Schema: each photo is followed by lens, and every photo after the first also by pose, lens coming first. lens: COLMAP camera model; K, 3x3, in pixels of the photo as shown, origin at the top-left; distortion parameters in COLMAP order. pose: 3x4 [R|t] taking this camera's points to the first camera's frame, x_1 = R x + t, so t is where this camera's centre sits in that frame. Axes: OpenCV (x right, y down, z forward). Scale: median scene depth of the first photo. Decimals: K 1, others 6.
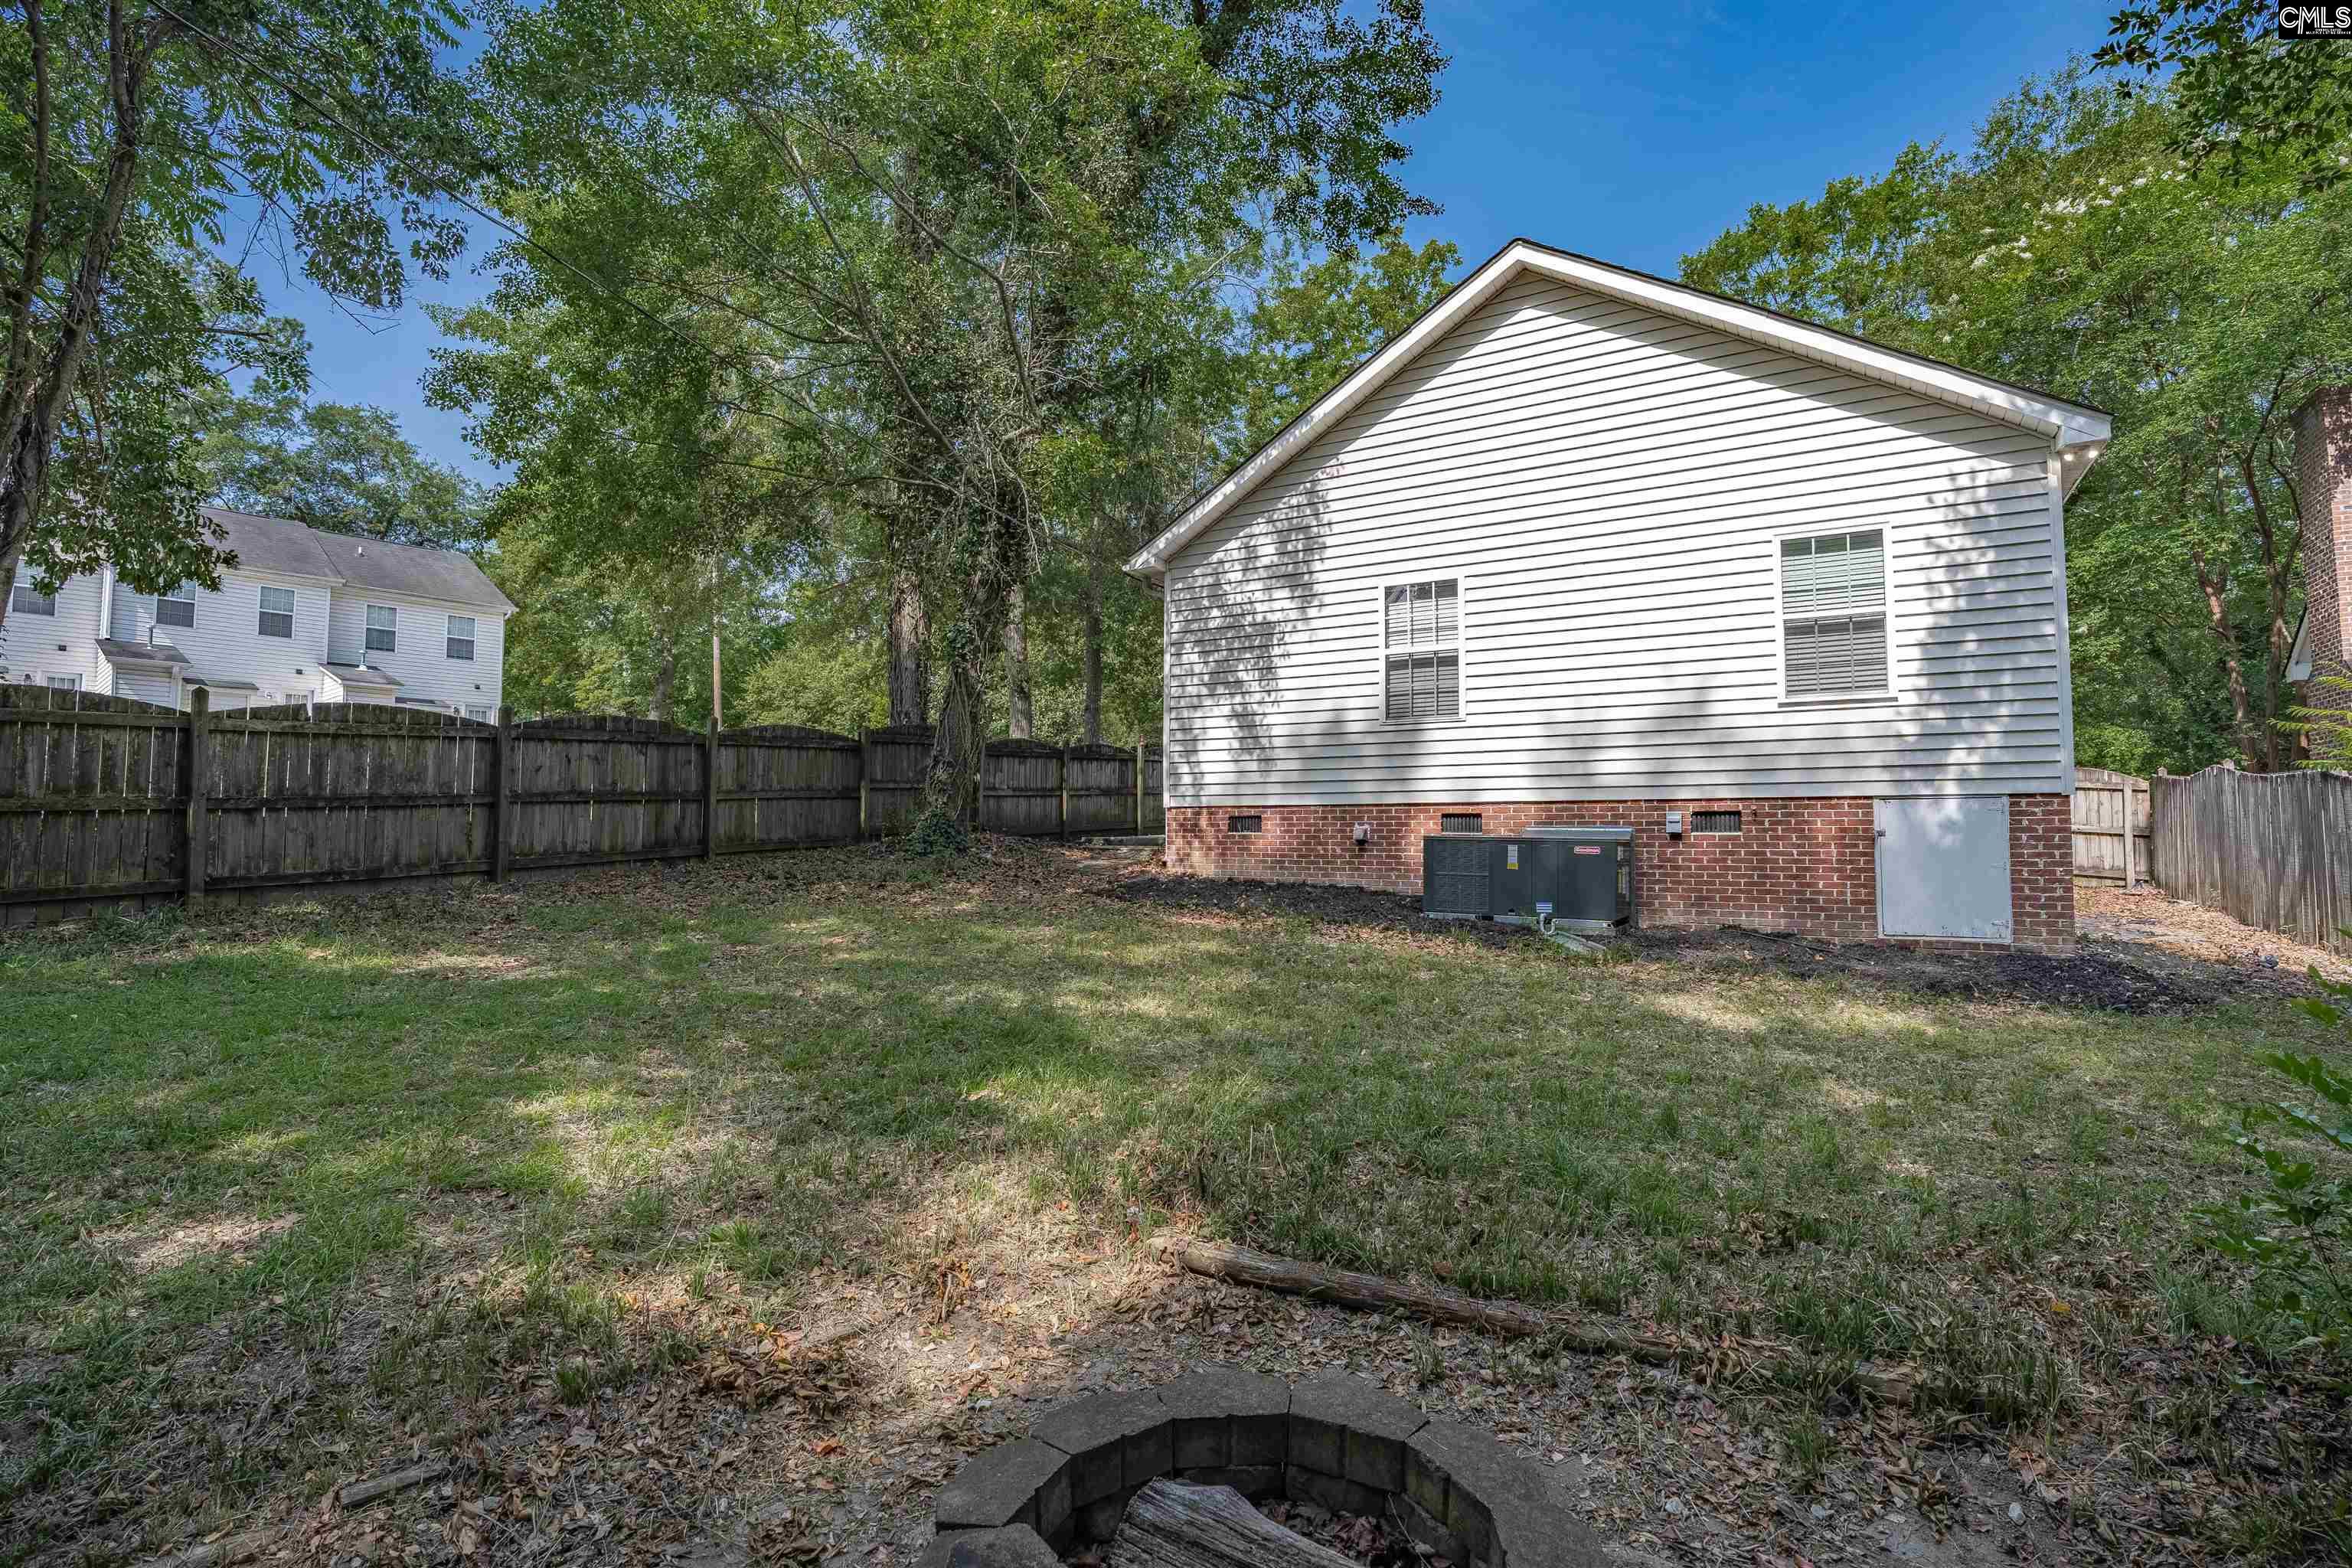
lens RADIAL K [[1091.6, 0, 1165.1], [0, 1091.6, 781.1], [0, 0, 1]] dist [0.000295, 0.000395]
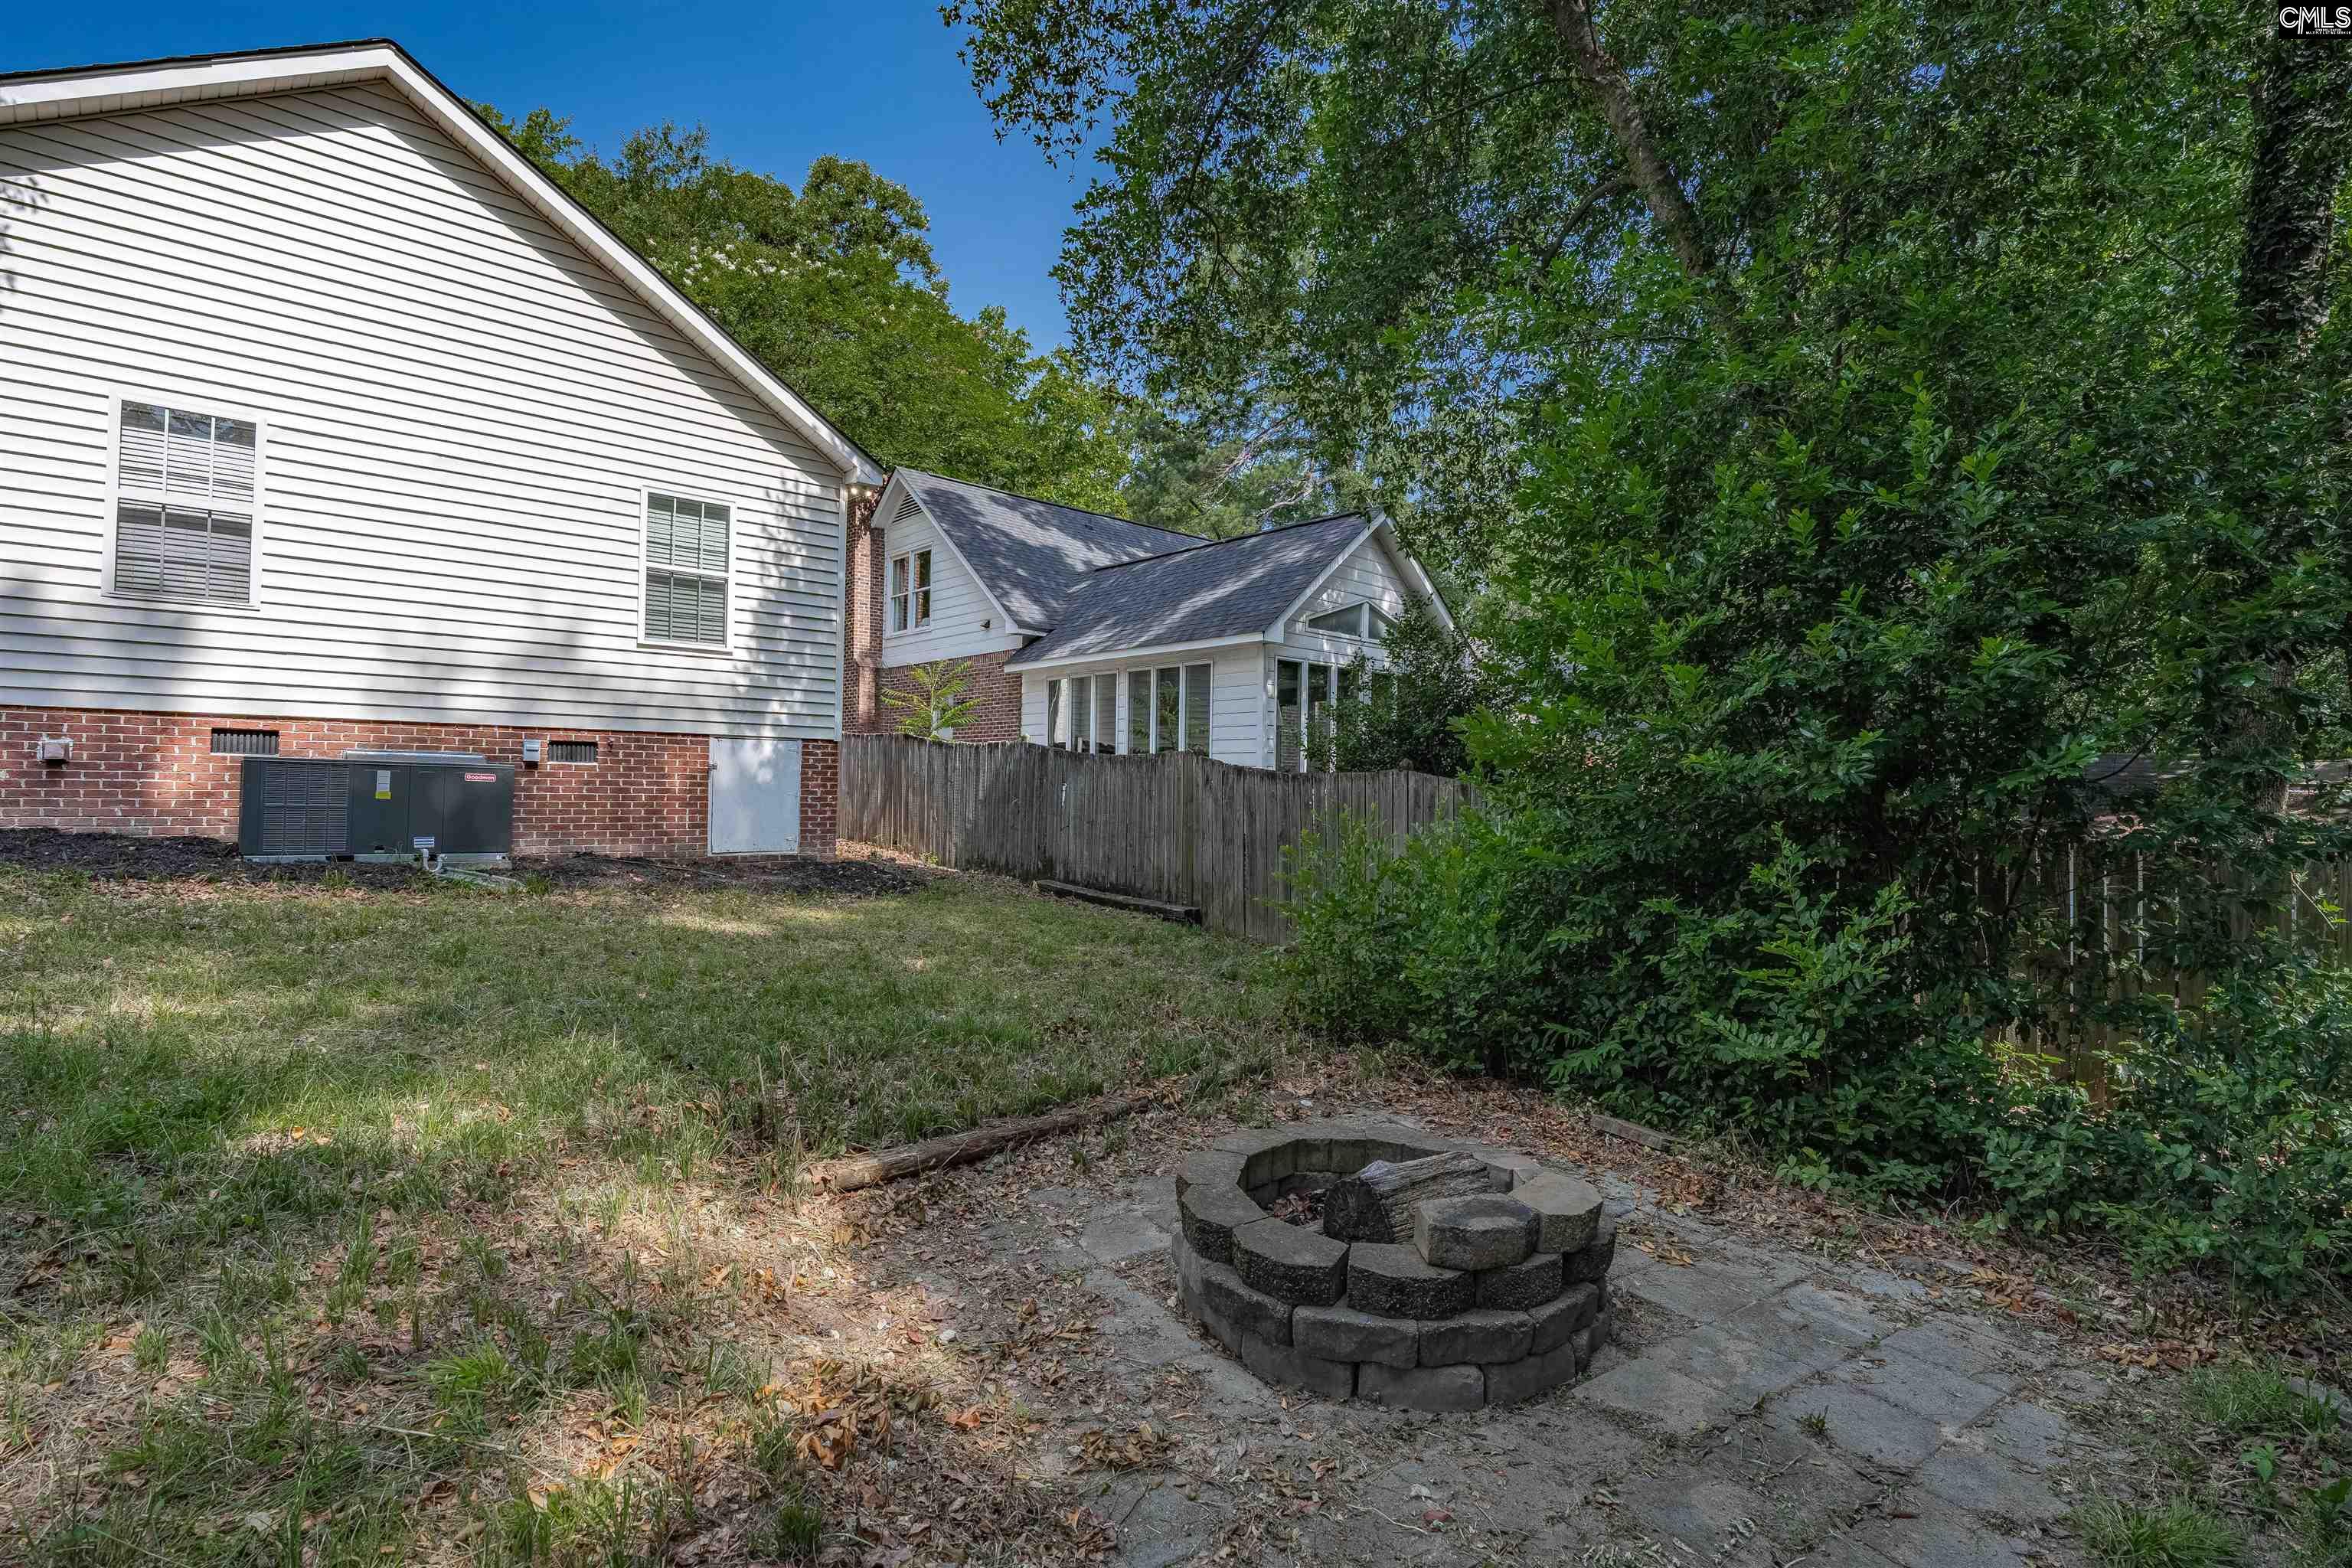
lens RADIAL K [[1091.6, 0, 1165.1], [0, 1091.6, 781.1], [0, 0, 1]] dist [0.000295, 0.000395]
pose [[0.343211, 0.011495, 0.939188, -0.276627], [-0.064175, 0.997875, 0.011238, 0.018810], [-0.937063, -0.064129, 0.343219, 0.143709]]
